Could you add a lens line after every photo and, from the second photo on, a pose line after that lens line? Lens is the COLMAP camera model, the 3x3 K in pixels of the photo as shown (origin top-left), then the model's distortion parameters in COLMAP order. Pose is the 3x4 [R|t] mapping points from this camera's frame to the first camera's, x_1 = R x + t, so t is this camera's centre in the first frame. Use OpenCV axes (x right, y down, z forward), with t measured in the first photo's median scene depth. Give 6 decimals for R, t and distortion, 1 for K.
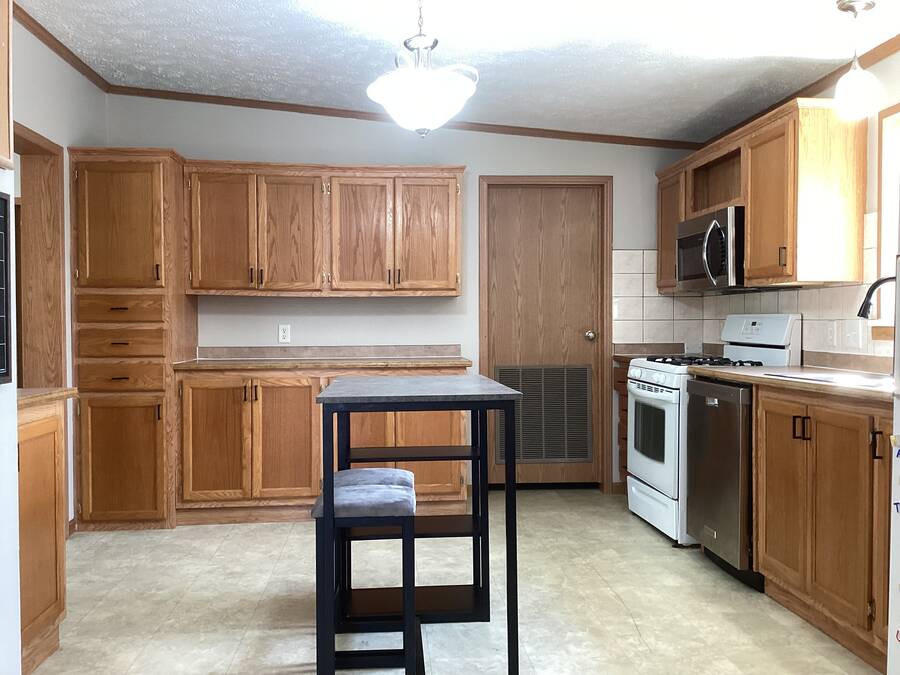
lens RADIAL K [[810.7, 0, 440.6], [0, 810.7, 332.2], [0, 0, 1]] dist [0.084146, -0.156015]
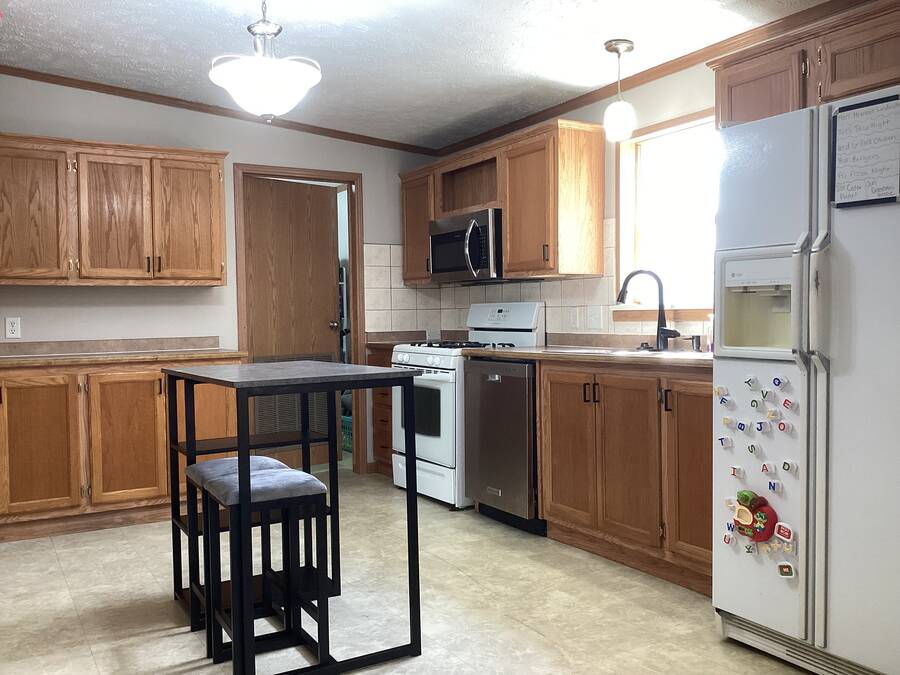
lens RADIAL K [[810.7, 0, 448.0], [0, 810.7, 332.8], [0, 0, 1]] dist [0.084146, -0.156015]
pose [[0.903073, -0.019314, 0.429052, -0.191755], [0.016806, 0.999812, 0.009633, 0.008580], [-0.429158, -0.001489, 0.903228, -0.000344]]
